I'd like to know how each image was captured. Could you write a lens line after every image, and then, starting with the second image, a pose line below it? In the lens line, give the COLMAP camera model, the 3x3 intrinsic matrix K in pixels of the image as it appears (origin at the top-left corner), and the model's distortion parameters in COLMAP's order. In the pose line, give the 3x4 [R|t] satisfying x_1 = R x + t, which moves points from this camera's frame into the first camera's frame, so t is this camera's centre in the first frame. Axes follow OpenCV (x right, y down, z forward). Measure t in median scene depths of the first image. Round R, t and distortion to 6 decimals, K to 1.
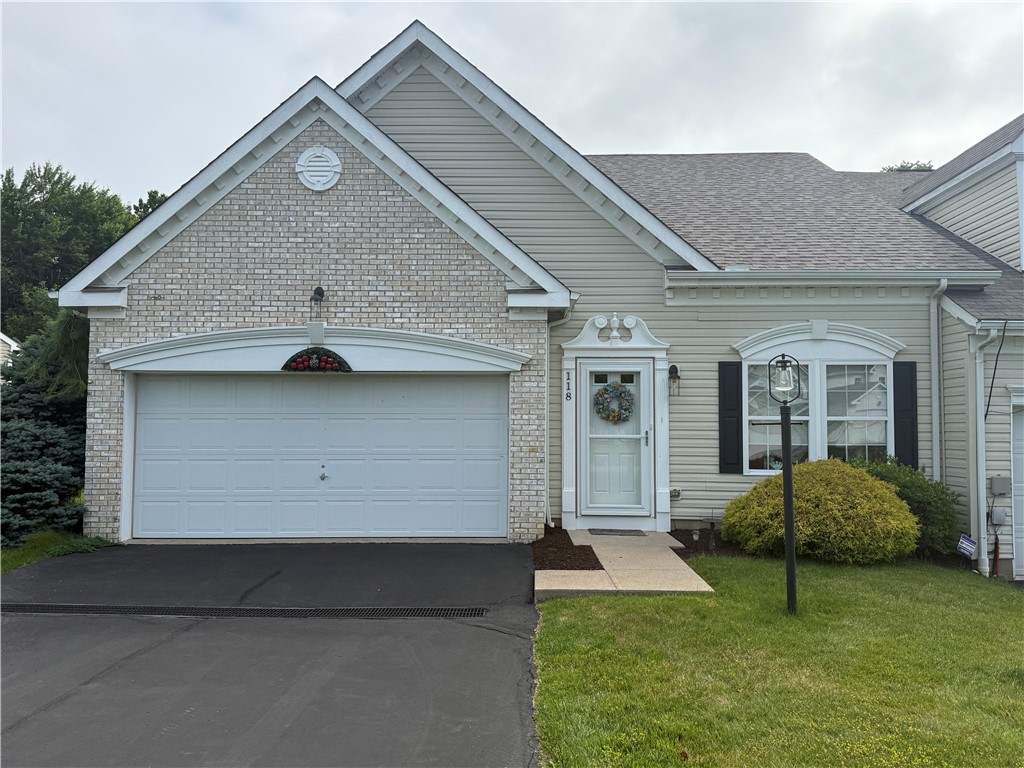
lens RADIAL K [[803.0, 0, 523.1], [0, 803.0, 381.4], [0, 0, 1]] dist [0.063284, -0.082995]
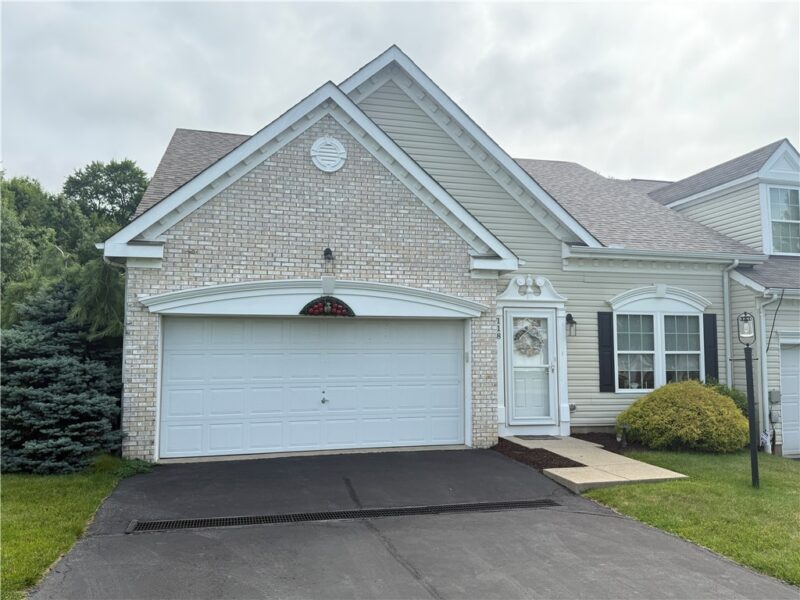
lens RADIAL K [[627.3, 0, 399.0], [0, 627.3, 299.0], [0, 0, 1]] dist [0.063284, -0.082995]
pose [[0.964301, 0.018800, 0.264141, -0.401543], [-0.010905, 0.999450, -0.031327, -0.009081], [-0.264585, 0.027329, 0.963975, 0.035326]]
